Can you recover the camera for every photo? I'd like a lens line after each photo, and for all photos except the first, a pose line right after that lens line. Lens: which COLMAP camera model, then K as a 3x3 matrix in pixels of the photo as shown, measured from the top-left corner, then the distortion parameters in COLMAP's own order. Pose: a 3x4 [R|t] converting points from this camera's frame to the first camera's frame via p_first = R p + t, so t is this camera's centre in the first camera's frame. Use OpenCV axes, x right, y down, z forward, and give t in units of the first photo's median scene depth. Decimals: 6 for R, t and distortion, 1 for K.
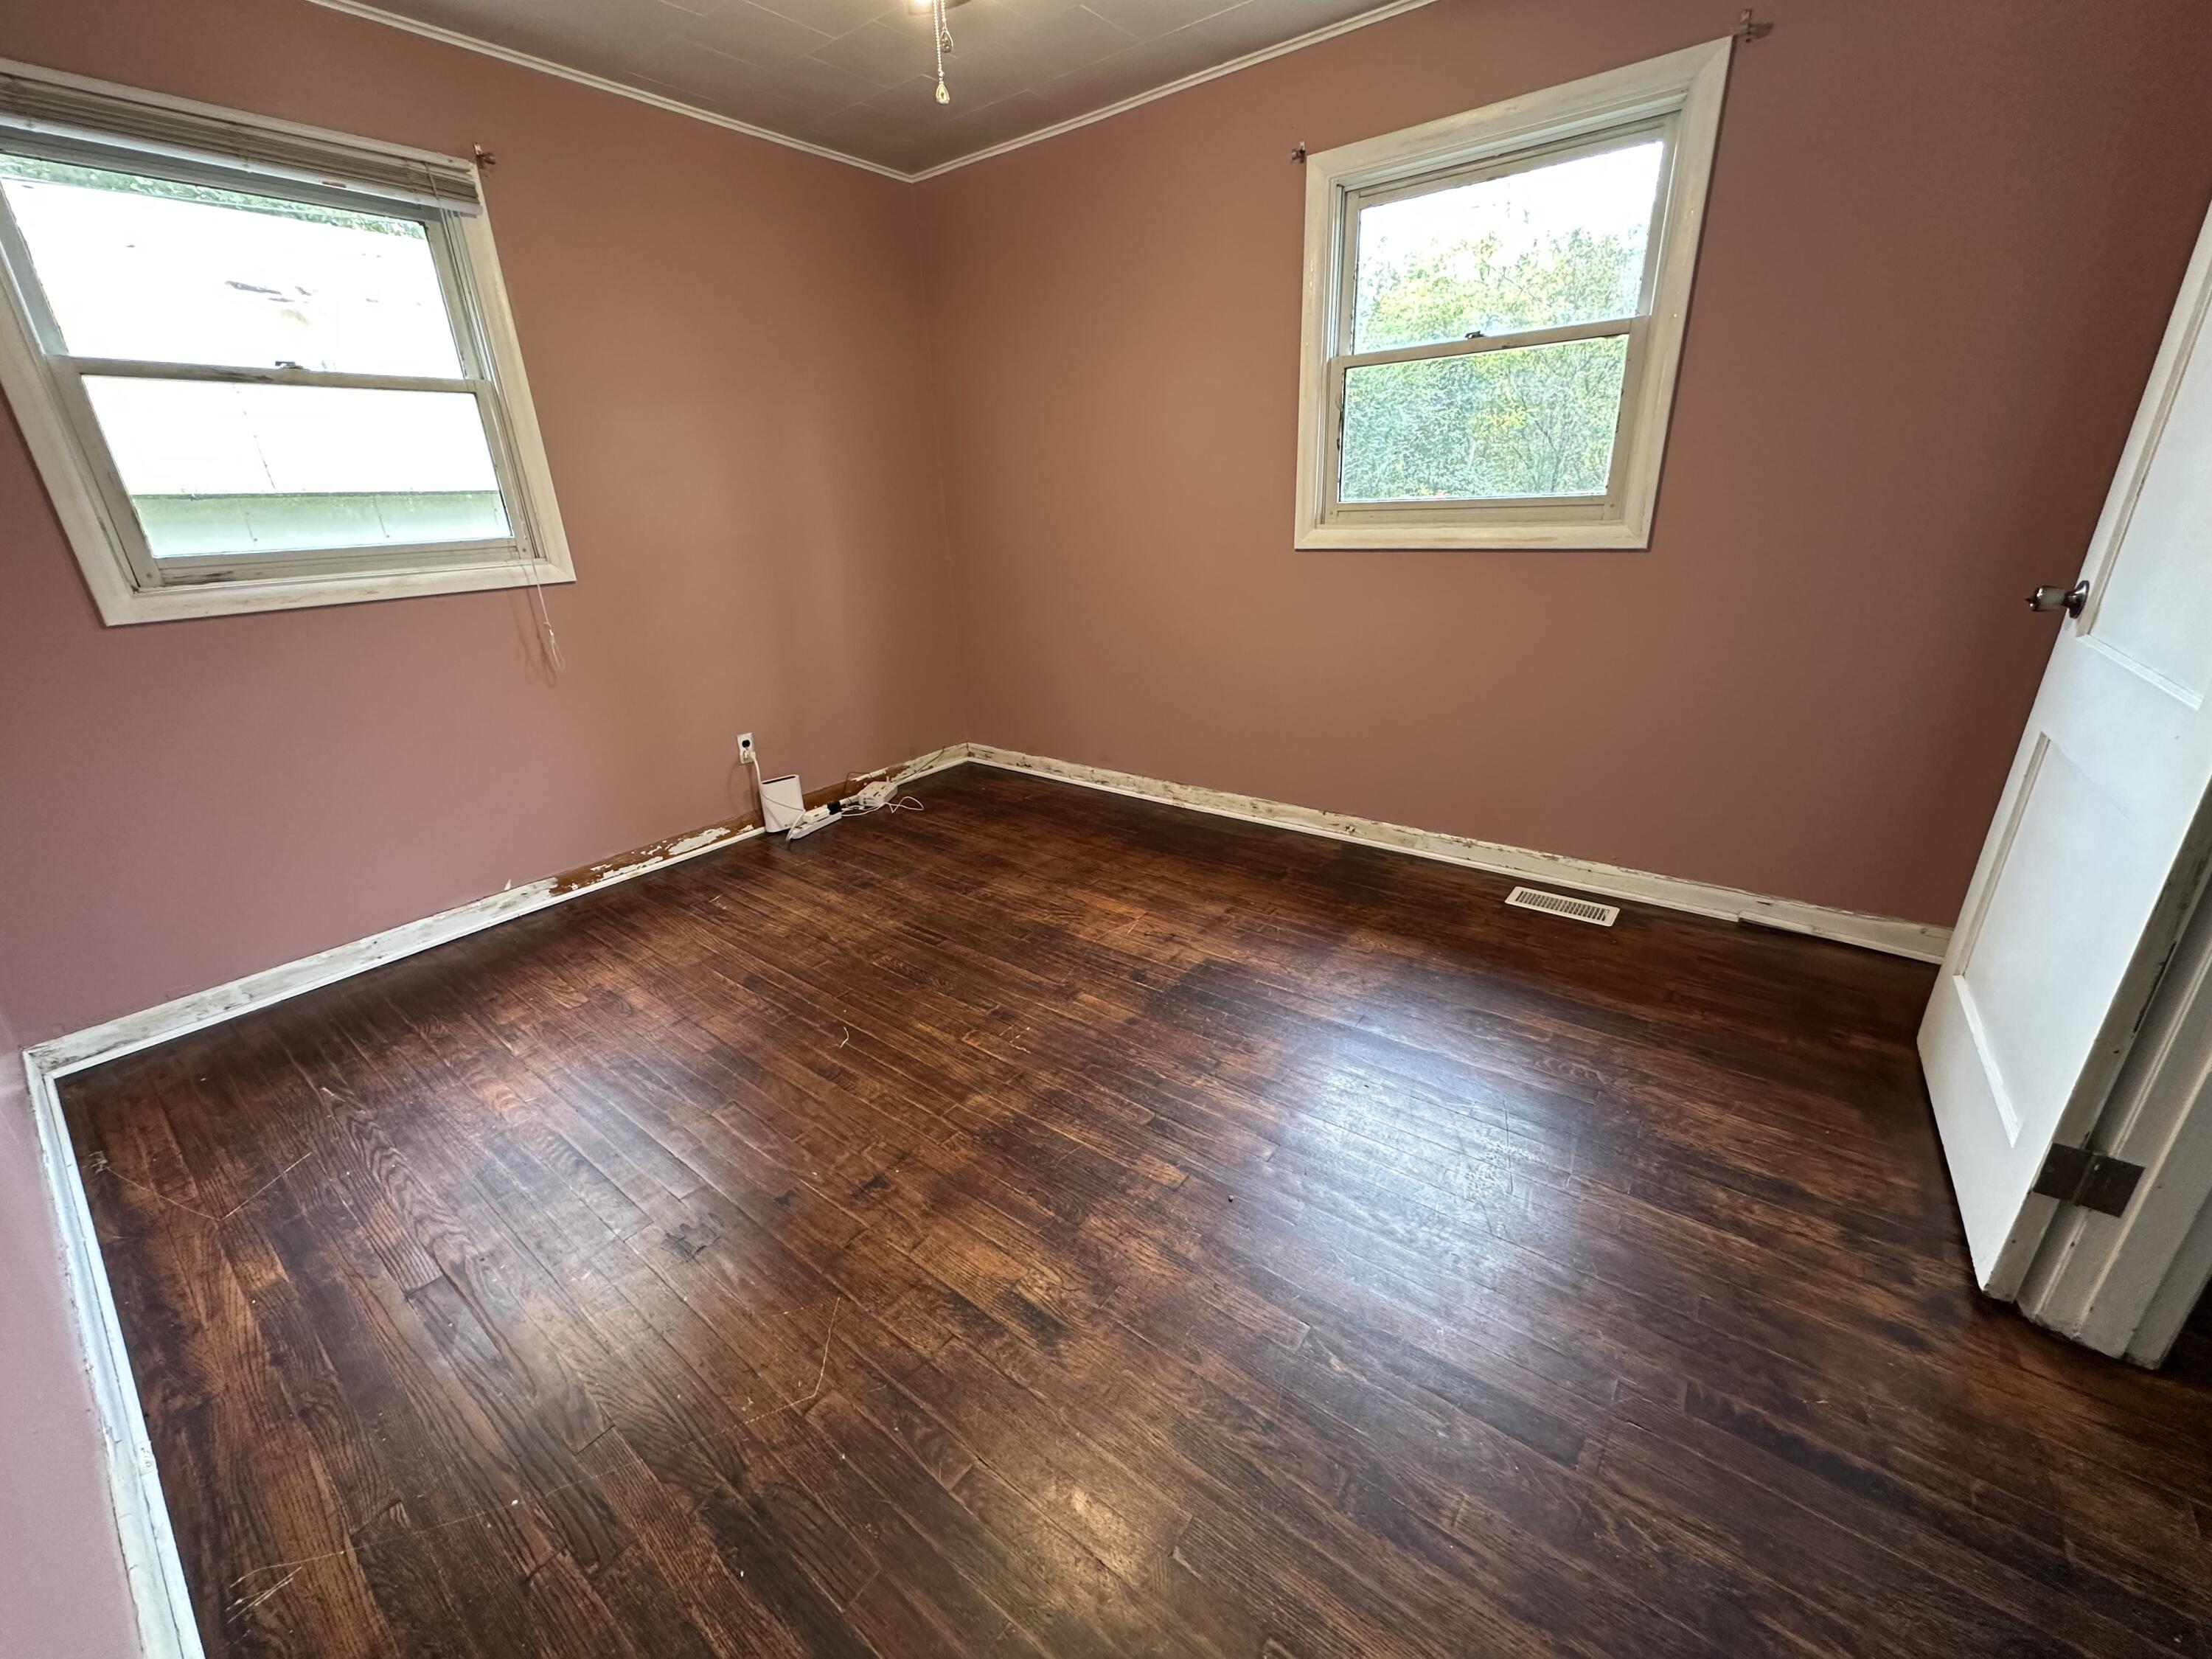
lens RADIAL K [[883.6, 0, 1104.9], [0, 883.6, 829.6], [0, 0, 1]] dist [-0.002814, 0.000881]
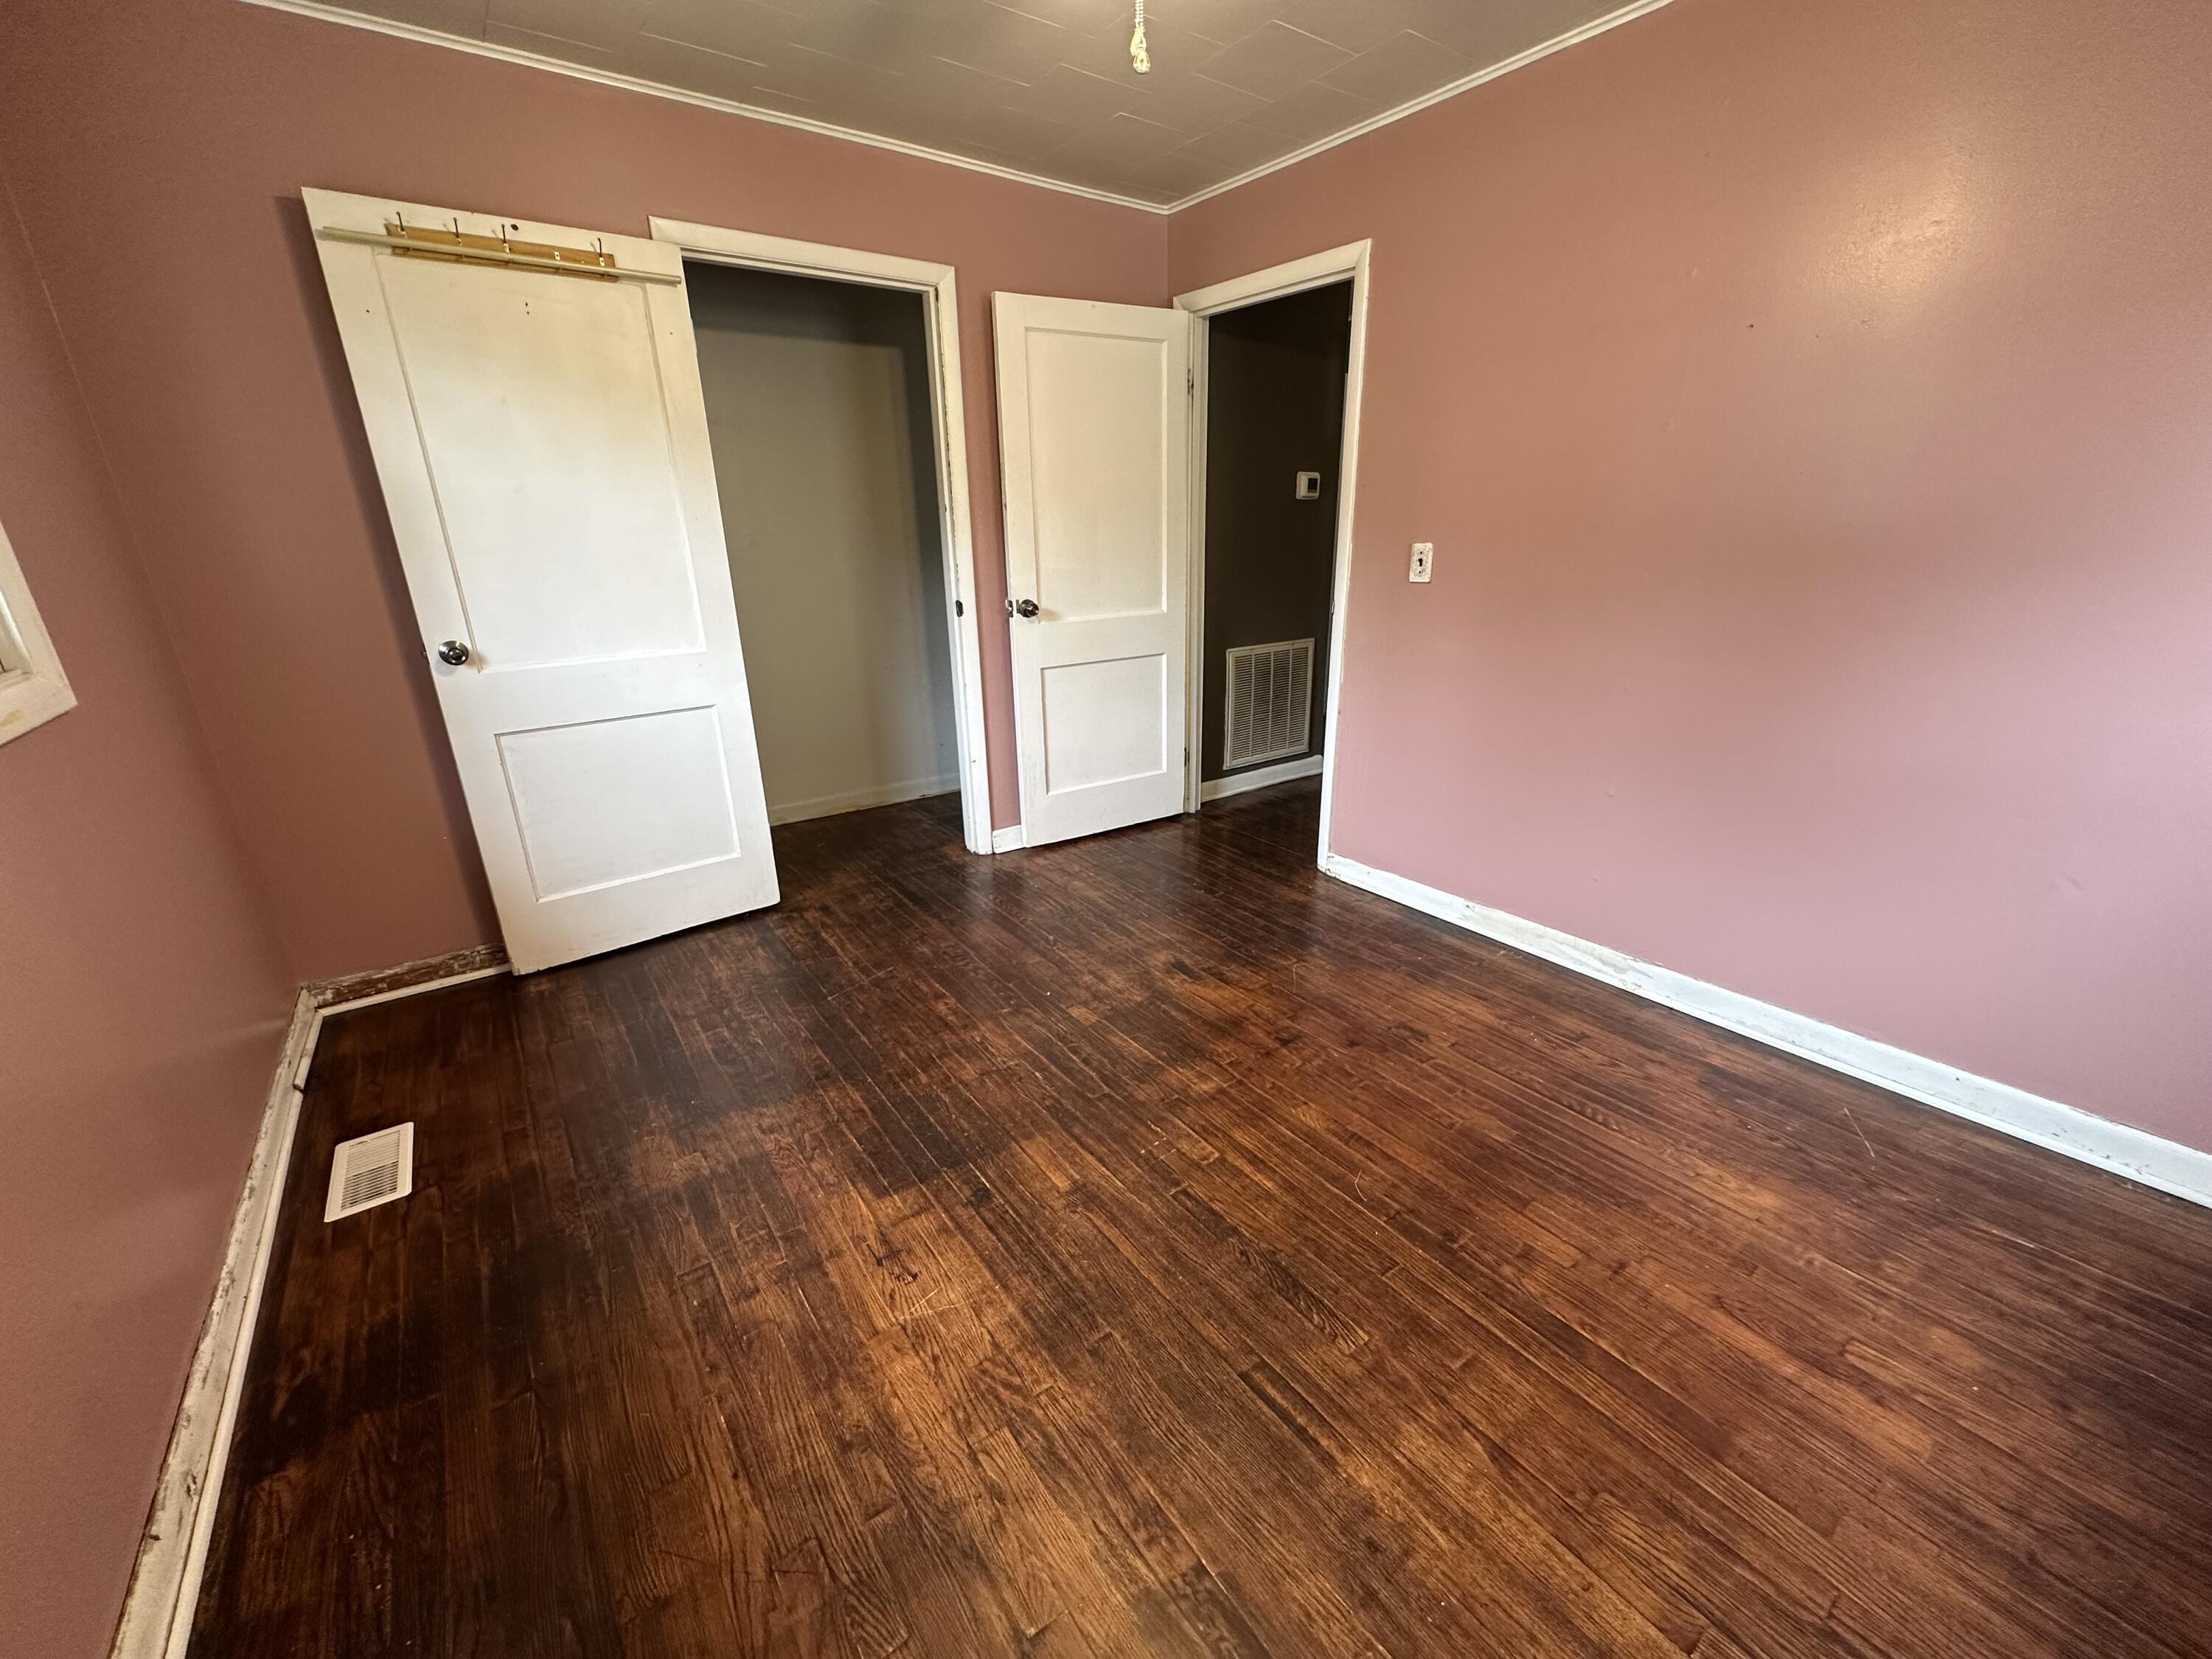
lens RADIAL K [[883.6, 0, 1097.3], [0, 883.6, 839.6], [0, 0, 1]] dist [-0.002814, 0.000881]
pose [[-0.955427, -0.043865, 0.291951, -0.284134], [0.158732, 0.757481, 0.633267, -0.567214], [-0.248925, 0.651382, -0.716755, 1.430424]]
